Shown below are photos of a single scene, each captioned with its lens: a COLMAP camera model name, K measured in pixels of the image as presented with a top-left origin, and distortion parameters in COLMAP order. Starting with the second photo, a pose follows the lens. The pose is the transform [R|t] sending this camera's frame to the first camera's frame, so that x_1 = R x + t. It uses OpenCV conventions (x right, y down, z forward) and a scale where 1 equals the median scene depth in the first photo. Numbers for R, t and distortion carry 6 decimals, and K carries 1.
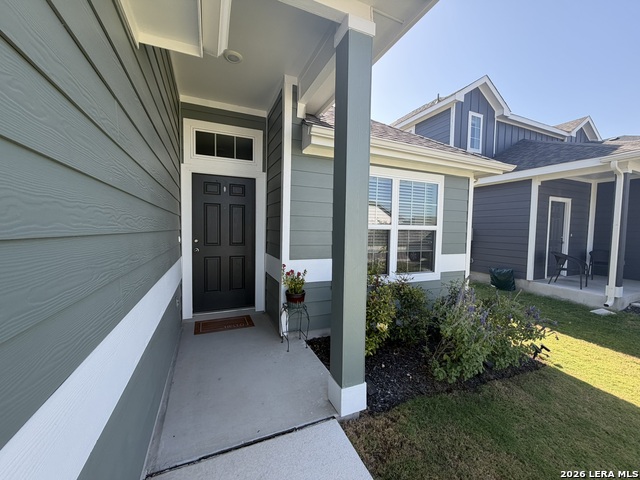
lens RADIAL K [[254.4, 0, 319.6], [0, 254.4, 239.9], [0, 0, 1]] dist [0.000652, -0.000071]
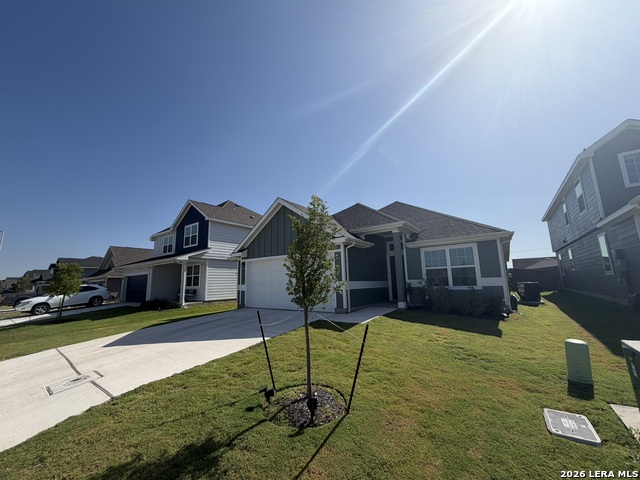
lens RADIAL K [[254.4, 0, 320.7], [0, 254.4, 239.6], [0, 0, 1]] dist [0.000652, -0.000071]
pose [[0.496716, -0.170905, -0.850920, 1.256471], [-0.005472, 0.979784, -0.199981, 0.132059], [0.867896, 0.103990, 0.485739, -0.948307]]
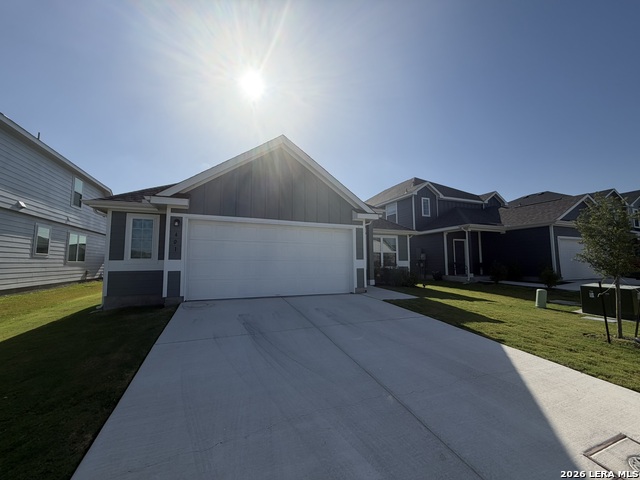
lens RADIAL K [[254.4, 0, 320.4], [0, 254.4, 242.7], [0, 0, 1]] dist [0.000652, -0.000071]
pose [[0.999467, -0.021551, -0.024537, -0.281318], [0.018280, 0.991799, -0.126490, 0.155661], [0.027062, 0.125974, 0.991664, -1.539598]]
